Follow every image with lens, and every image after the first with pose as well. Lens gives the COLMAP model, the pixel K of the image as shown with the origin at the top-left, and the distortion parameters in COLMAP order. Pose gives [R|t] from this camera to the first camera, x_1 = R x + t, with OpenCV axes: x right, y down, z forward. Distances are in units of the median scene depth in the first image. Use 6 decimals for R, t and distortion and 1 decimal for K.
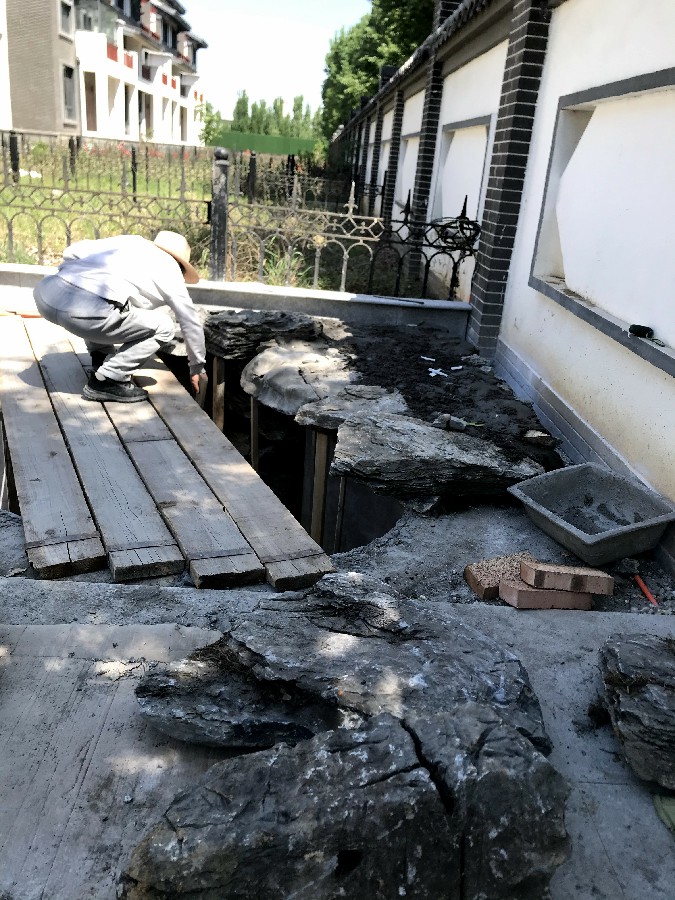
lens RADIAL K [[743.7, 0, 337.5], [0, 743.7, 450.0], [0, 0, 1]] dist [0.021842, -0.008793]
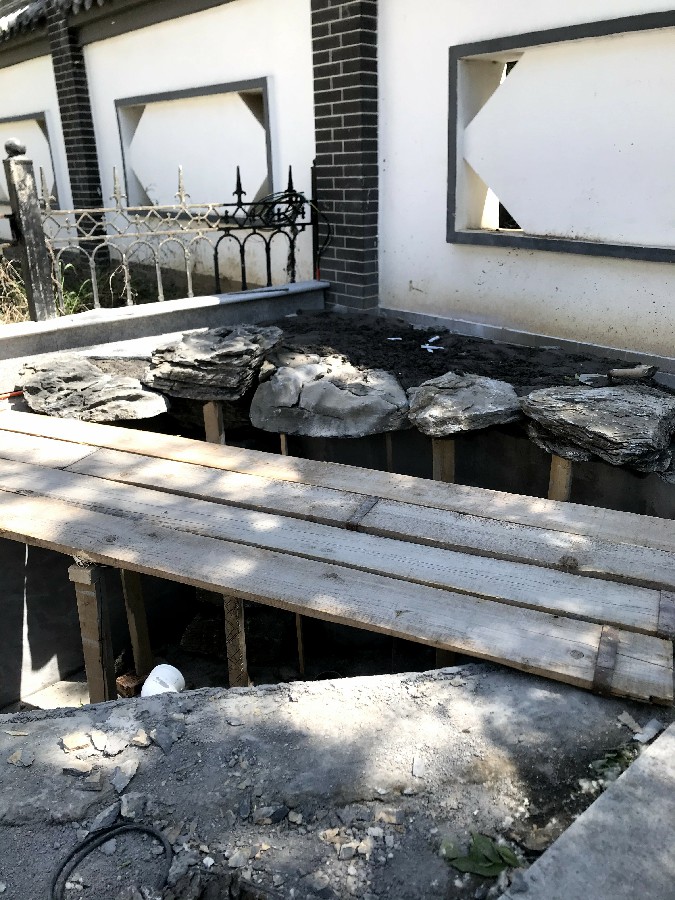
lens RADIAL K [[743.7, 0, 337.5], [0, 743.7, 450.0], [0, 0, 1]] dist [0.021842, -0.008793]
pose [[0.764281, -0.328167, 0.555140, -0.408726], [0.315920, 0.940997, 0.121326, -0.105658], [-0.562200, 0.082653, 0.822860, 0.241494]]
